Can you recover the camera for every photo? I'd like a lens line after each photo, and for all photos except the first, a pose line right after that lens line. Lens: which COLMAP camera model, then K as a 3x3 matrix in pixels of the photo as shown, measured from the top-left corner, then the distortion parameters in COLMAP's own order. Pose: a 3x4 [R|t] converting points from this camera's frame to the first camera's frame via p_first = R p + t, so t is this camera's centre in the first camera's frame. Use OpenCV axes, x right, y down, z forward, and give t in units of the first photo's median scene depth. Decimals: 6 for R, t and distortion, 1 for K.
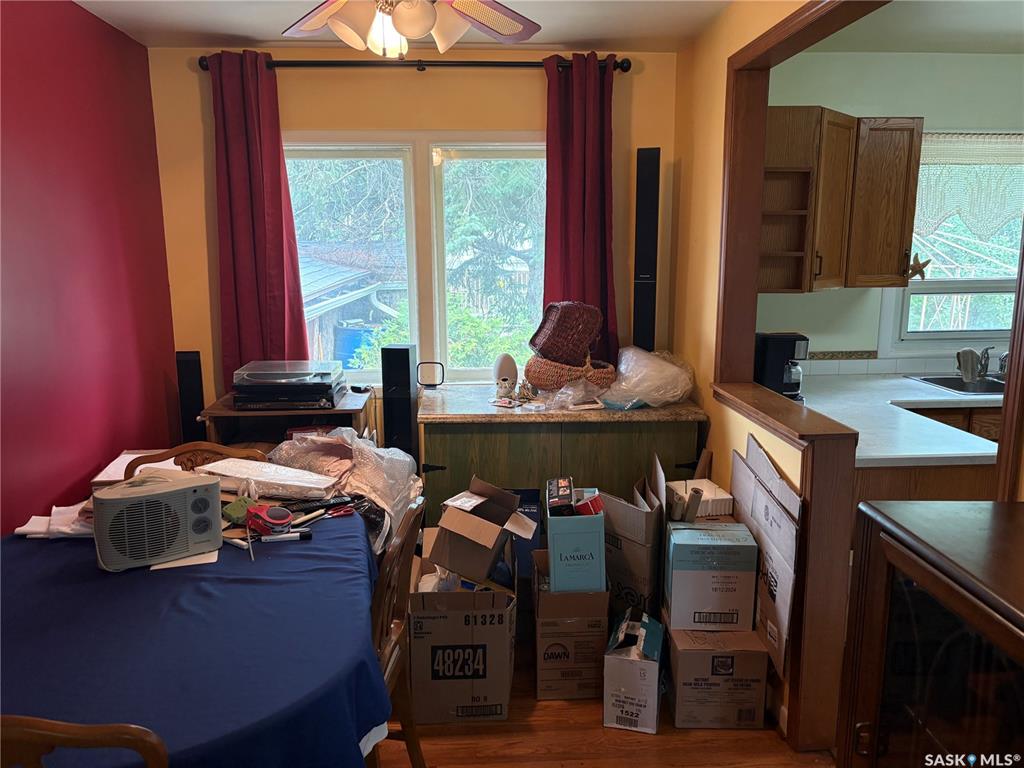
lens RADIAL K [[773.1, 0, 512.0], [0, 773.1, 384.0], [0, 0, 1]] dist [0.063397, -0.060950]
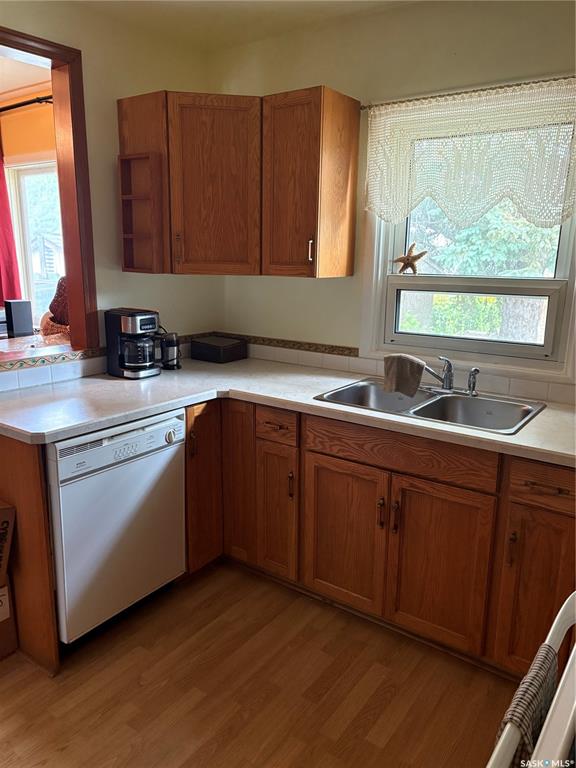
lens RADIAL K [[584.9, 0, 263.8], [0, 584.9, 386.6], [0, 0, 1]] dist [0.002476, 0.001389]
pose [[0.758865, 0.160394, -0.631188, 0.831303], [-0.133853, 0.986919, 0.089862, -0.045379], [0.637344, 0.016293, 0.770407, 0.390454]]
